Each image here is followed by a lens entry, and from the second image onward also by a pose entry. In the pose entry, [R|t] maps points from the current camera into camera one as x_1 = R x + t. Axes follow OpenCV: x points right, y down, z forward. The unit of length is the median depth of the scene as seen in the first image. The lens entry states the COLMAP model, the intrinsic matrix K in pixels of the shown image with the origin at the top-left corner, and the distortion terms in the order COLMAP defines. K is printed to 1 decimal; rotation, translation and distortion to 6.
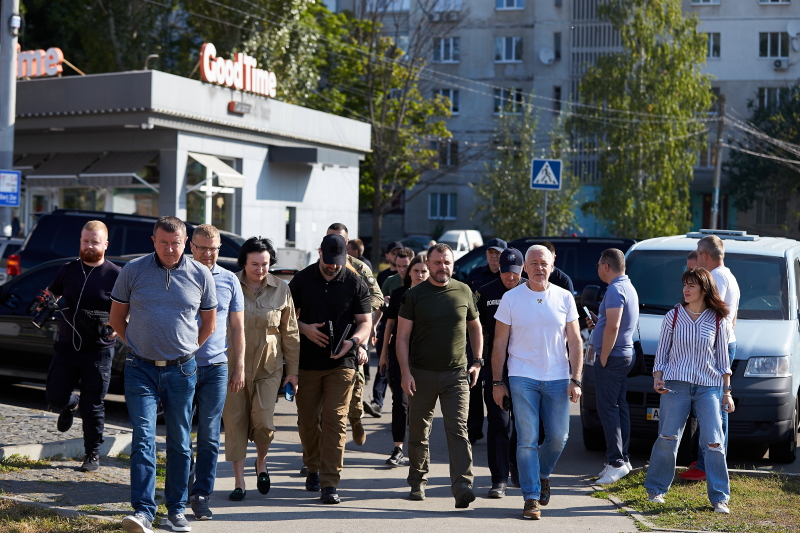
lens RADIAL K [[1825.2, 0, 400.0], [0, 1825.2, 266.5], [0, 0, 1]] dist [-0.008723, 0.255784]
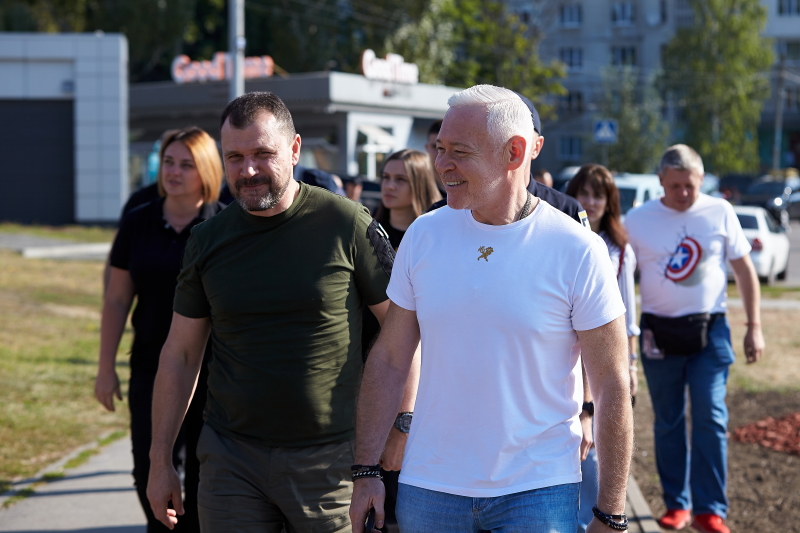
lens RADIAL K [[1613.8, 0, 400.0], [0, 1613.8, 266.5], [0, 0, 1]] dist [-0.006175, -0.097766]
pose [[0.995608, -0.017020, -0.092065, 0.034766], [0.020947, 0.998904, 0.041866, -0.001525], [0.091252, -0.043610, 0.994872, -0.280032]]
